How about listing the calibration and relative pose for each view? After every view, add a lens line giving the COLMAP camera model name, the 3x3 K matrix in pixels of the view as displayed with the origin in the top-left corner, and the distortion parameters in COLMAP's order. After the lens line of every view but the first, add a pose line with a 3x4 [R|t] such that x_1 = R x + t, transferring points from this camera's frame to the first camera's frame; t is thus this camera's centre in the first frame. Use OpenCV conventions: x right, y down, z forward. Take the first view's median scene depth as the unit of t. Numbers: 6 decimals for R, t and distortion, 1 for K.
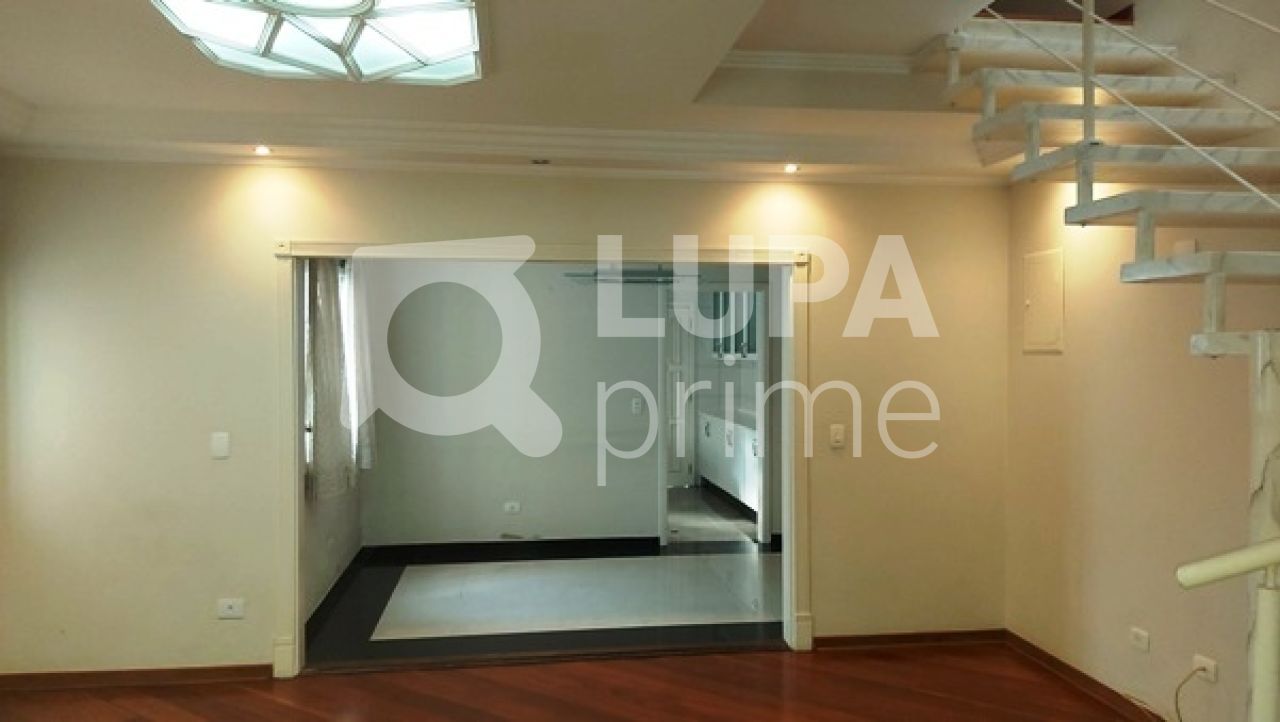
lens RADIAL K [[921.2, 0, 640.0], [0, 921.2, 361.0], [0, 0, 1]] dist [0.001156, 0.004285]
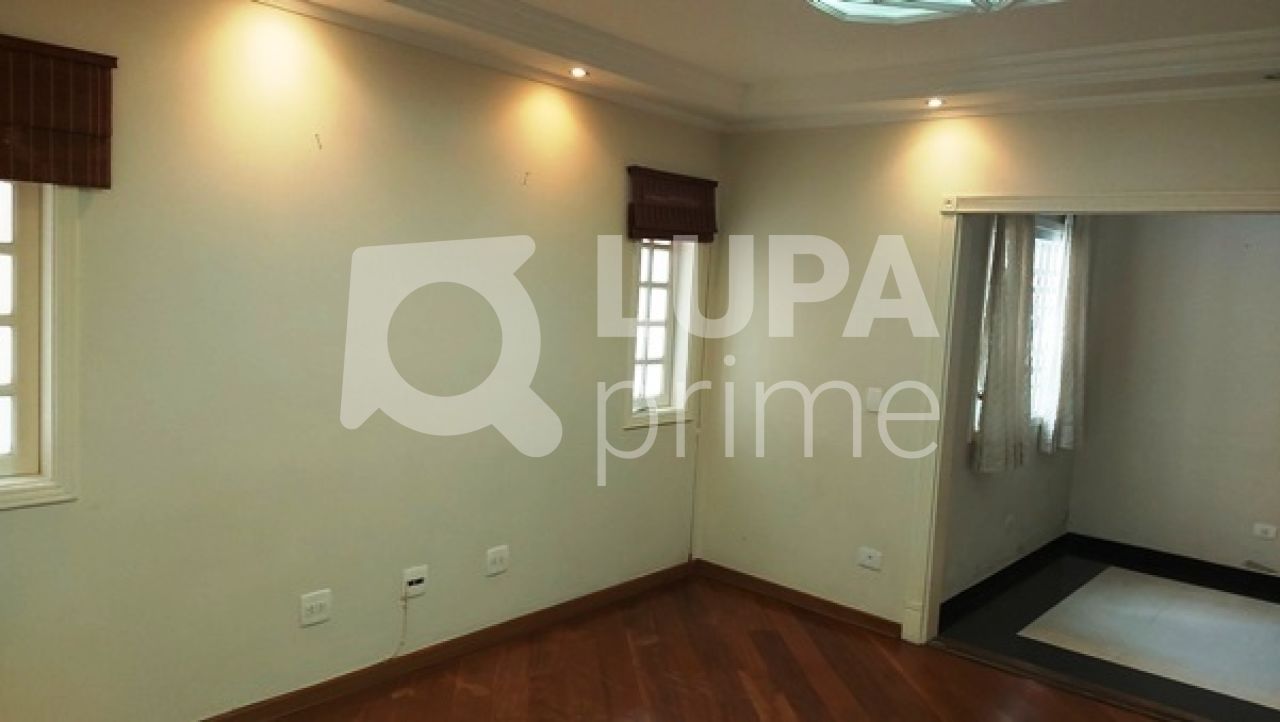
lens RADIAL K [[912.0, 0, 640.0], [0, 912.0, 361.0], [0, 0, 1]] dist [0.026812, -0.004916]
pose [[0.652922, 0.107600, -0.749743, 0.128888], [-0.070055, 0.994194, 0.081675, -0.016262], [0.754179, -0.000804, 0.656669, 0.133507]]
